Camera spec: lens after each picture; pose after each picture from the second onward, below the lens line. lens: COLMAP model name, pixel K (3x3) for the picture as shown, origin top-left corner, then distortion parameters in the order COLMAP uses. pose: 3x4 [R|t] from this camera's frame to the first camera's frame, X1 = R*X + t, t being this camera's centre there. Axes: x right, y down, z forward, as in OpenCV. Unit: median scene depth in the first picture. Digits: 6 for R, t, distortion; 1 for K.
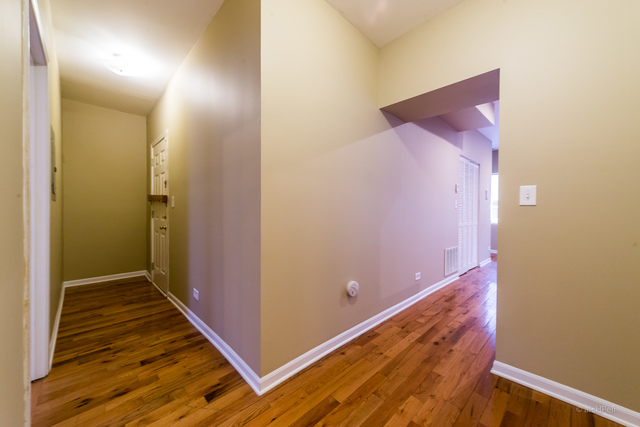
lens RADIAL K [[245.8, 0, 320.0], [0, 245.8, 213.5], [0, 0, 1]] dist [-0.000836, -0.000232]
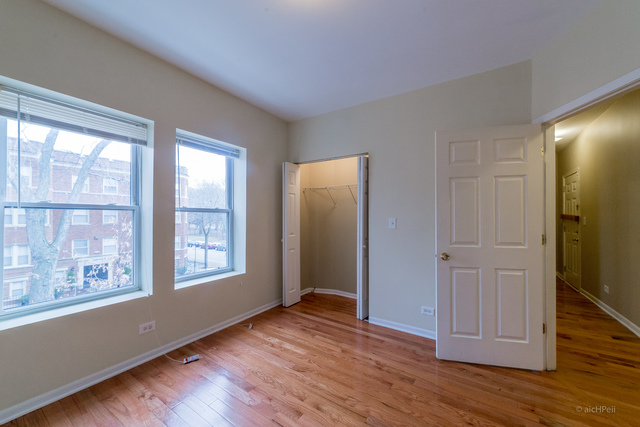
lens RADIAL K [[245.8, 0, 320.0], [0, 245.8, 213.5], [0, 0, 1]] dist [-0.000836, -0.000232]
pose [[0.216955, -0.012888, -0.976097, 0.370473], [-0.010990, 0.999817, -0.015644, -0.051104], [0.976120, 0.014121, 0.216774, -0.656102]]
